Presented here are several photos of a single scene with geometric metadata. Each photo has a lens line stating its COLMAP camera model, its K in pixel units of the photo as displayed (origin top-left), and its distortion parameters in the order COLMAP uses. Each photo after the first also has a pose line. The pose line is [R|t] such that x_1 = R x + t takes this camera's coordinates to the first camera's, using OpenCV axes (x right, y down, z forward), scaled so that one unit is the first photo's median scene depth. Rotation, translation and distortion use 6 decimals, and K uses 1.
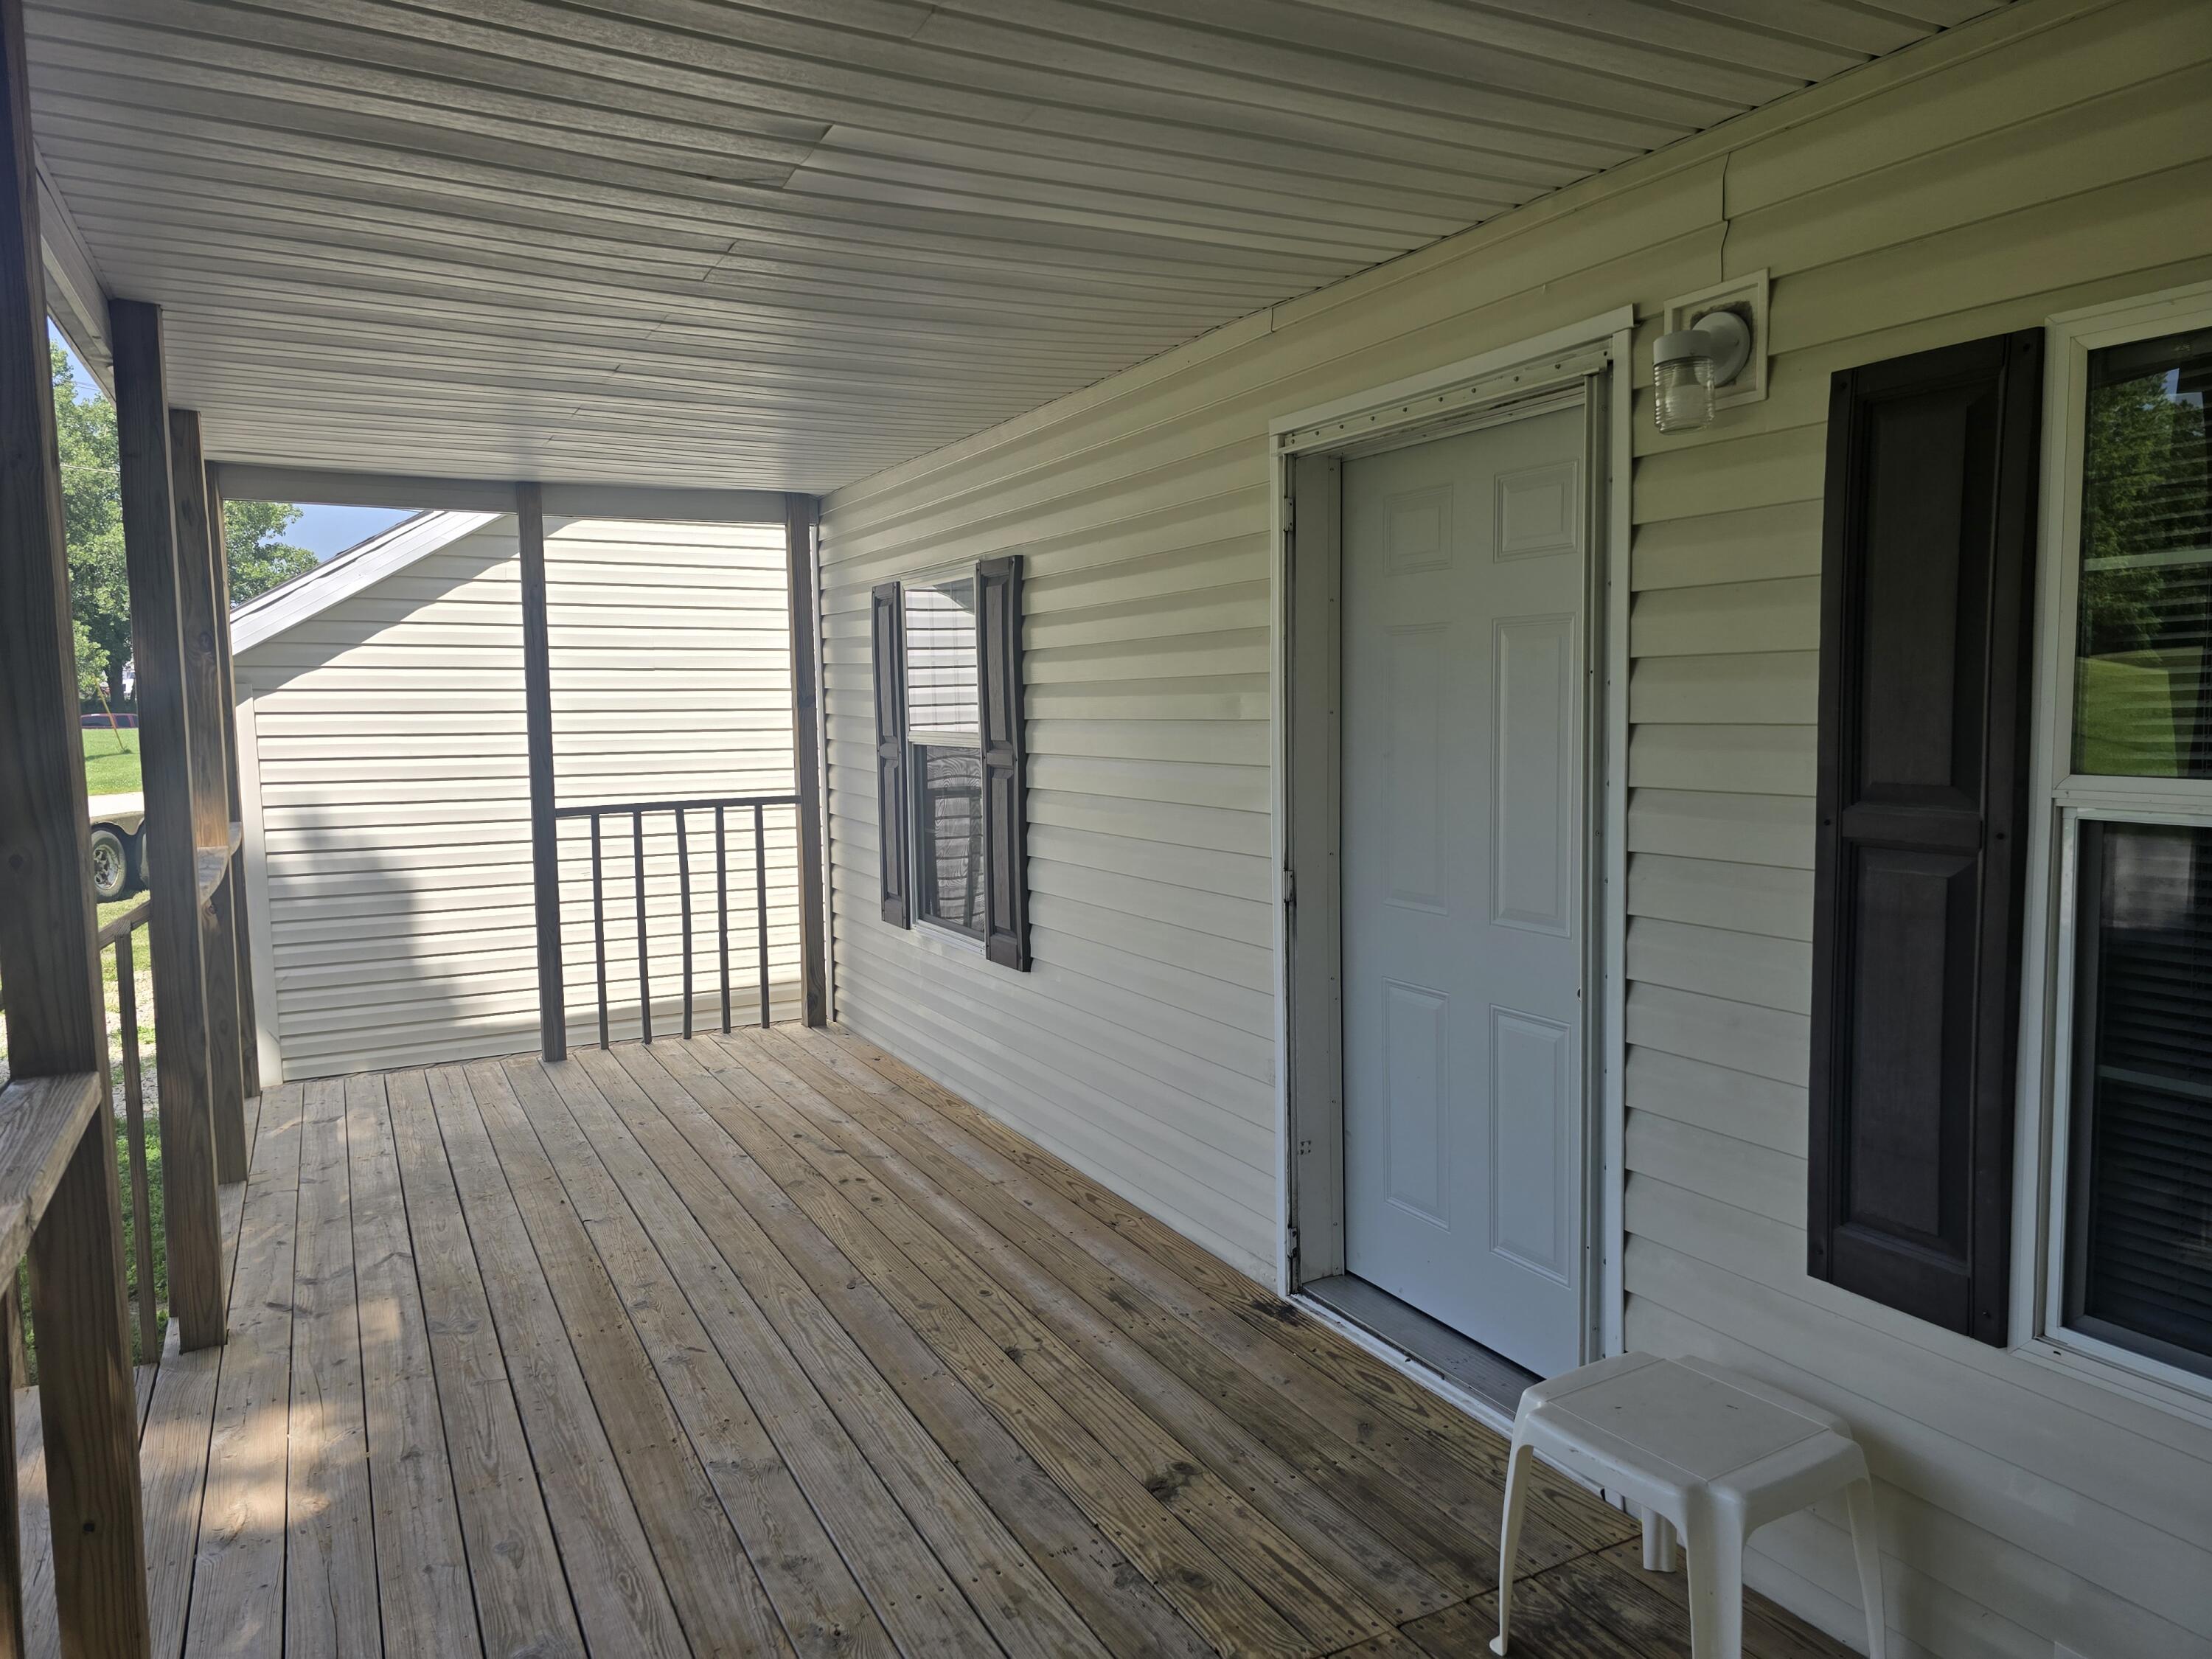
lens RADIAL K [[1472.8, 0, 1112.9], [0, 1472.8, 825.0], [0, 0, 1]] dist [0.065696, -0.051484]
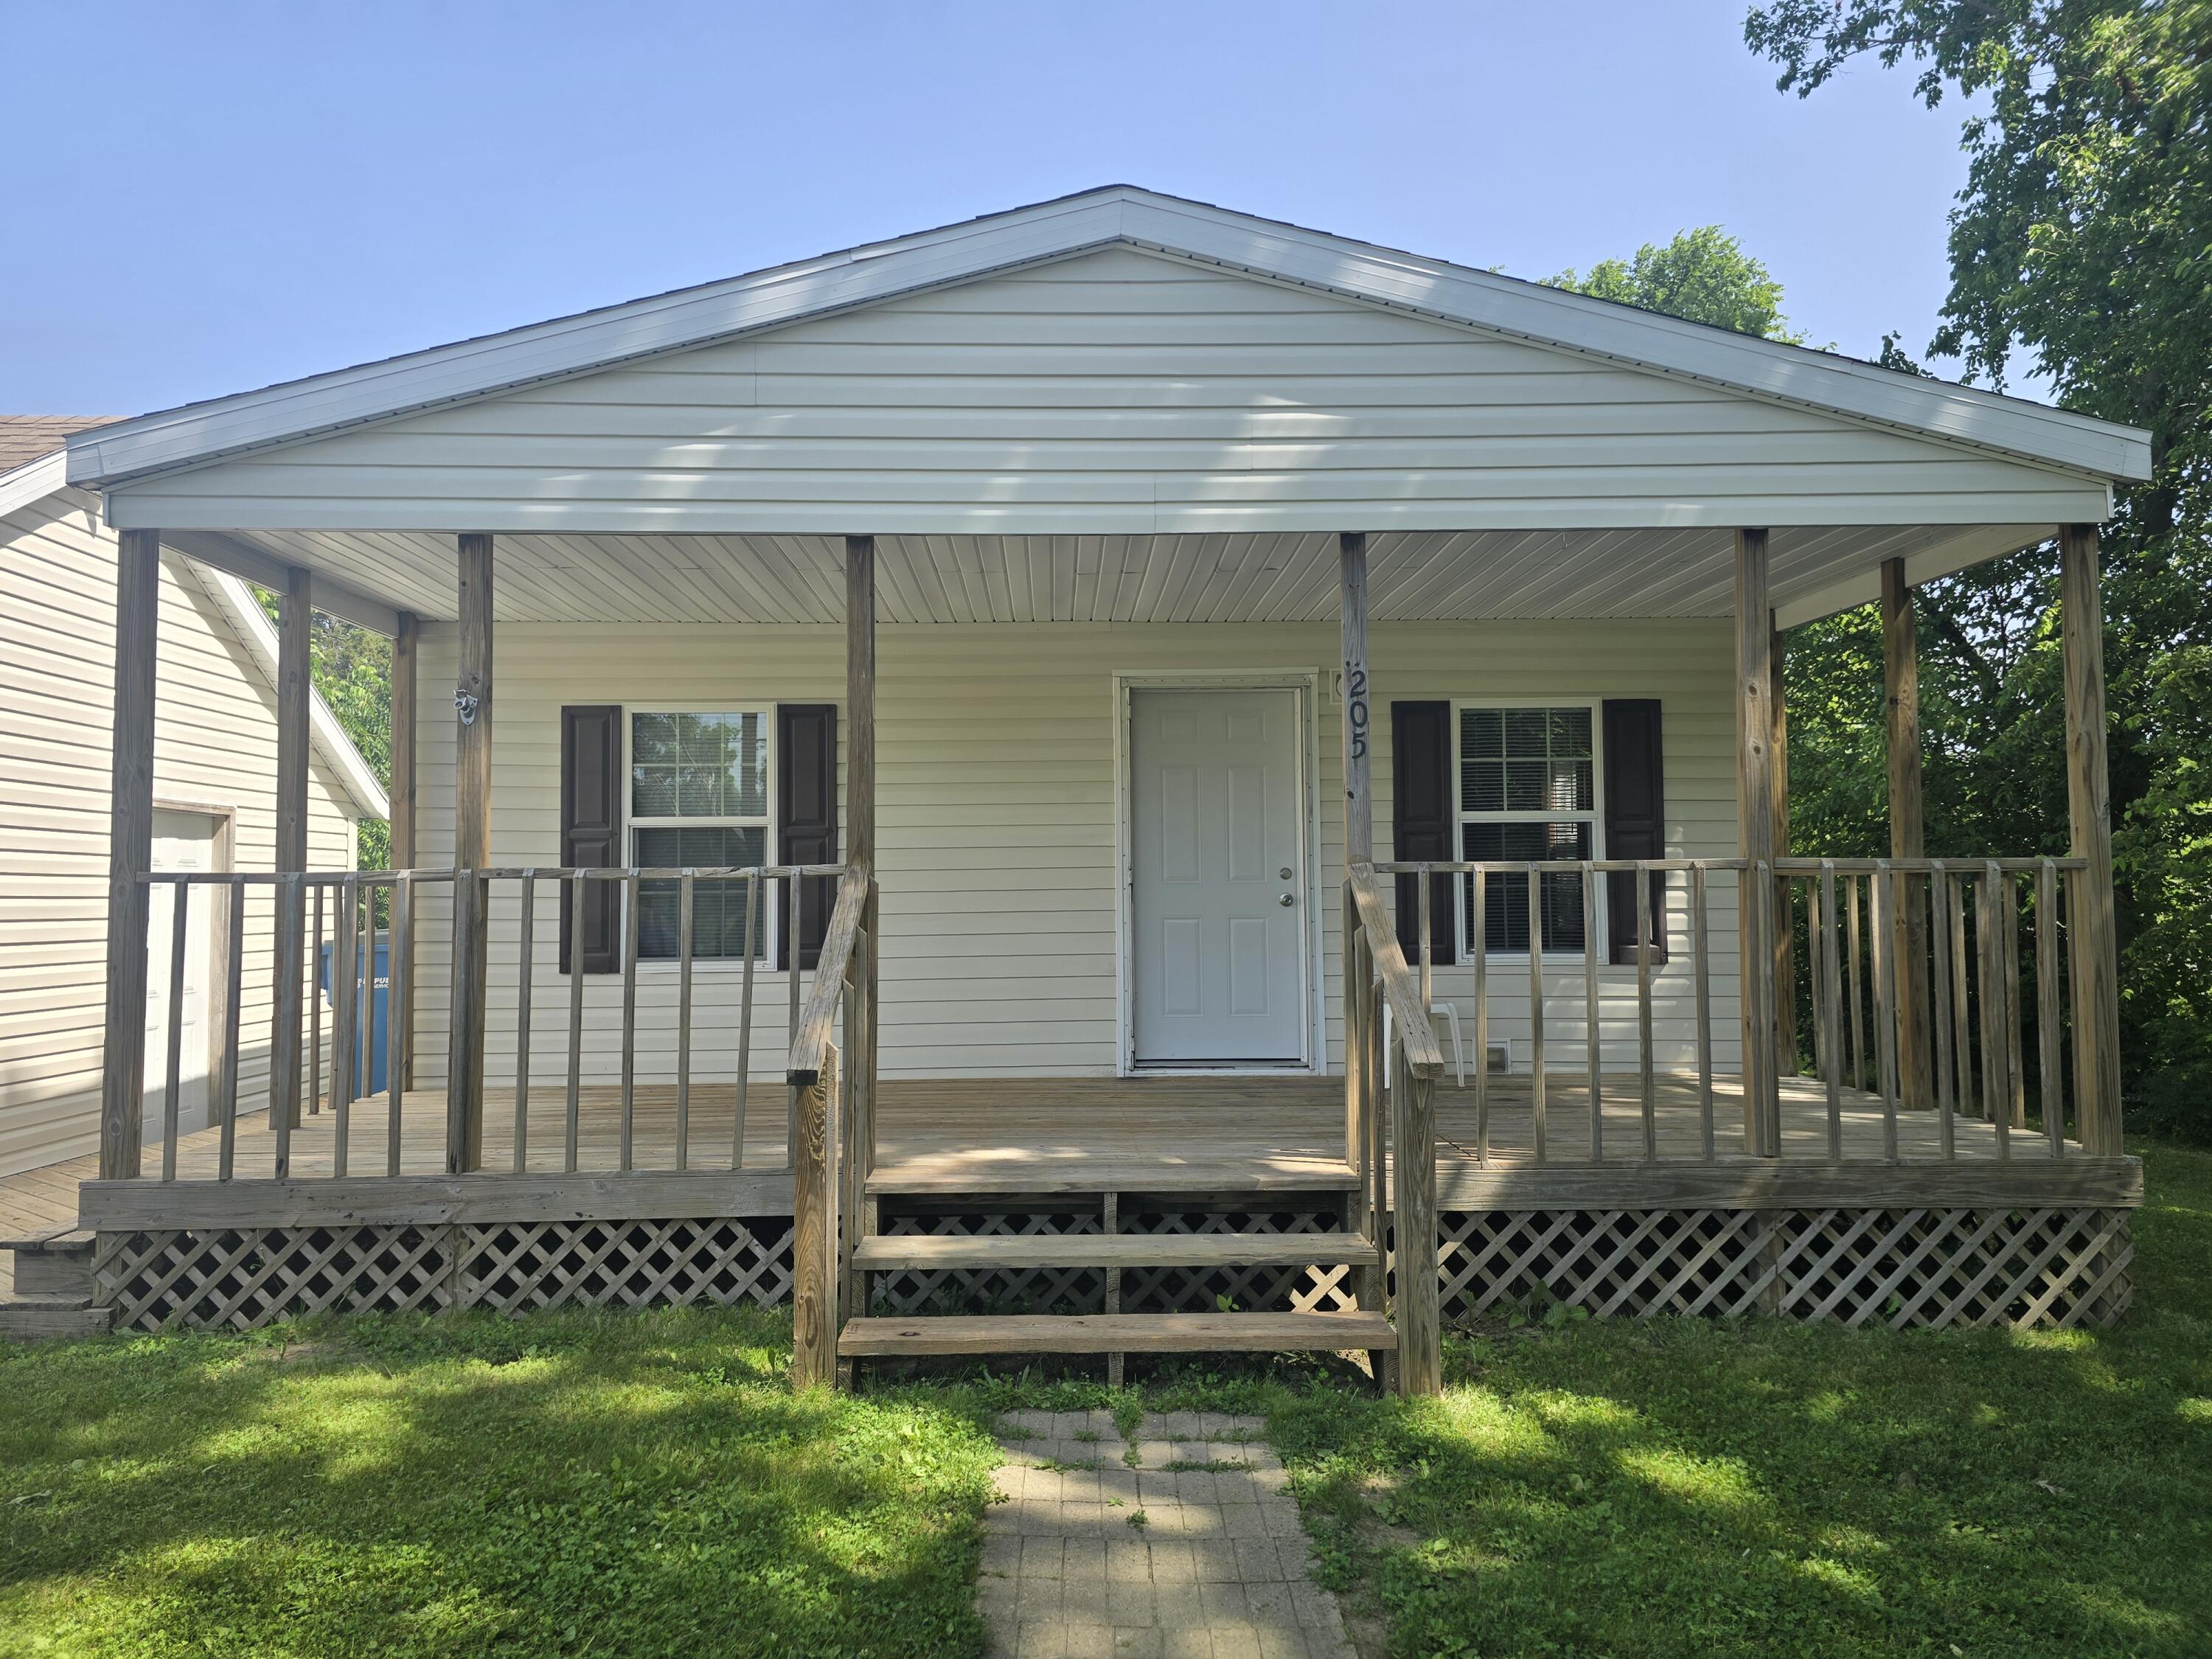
lens RADIAL K [[1472.8, 0, 1078.4], [0, 1472.8, 819.3], [0, 0, 1]] dist [0.065696, -0.051484]
pose [[0.465674, 0.086900, 0.880680, -1.289433], [0.071861, 0.988167, -0.135504, 0.175232], [-0.882034, 0.126387, 0.453919, 0.034030]]
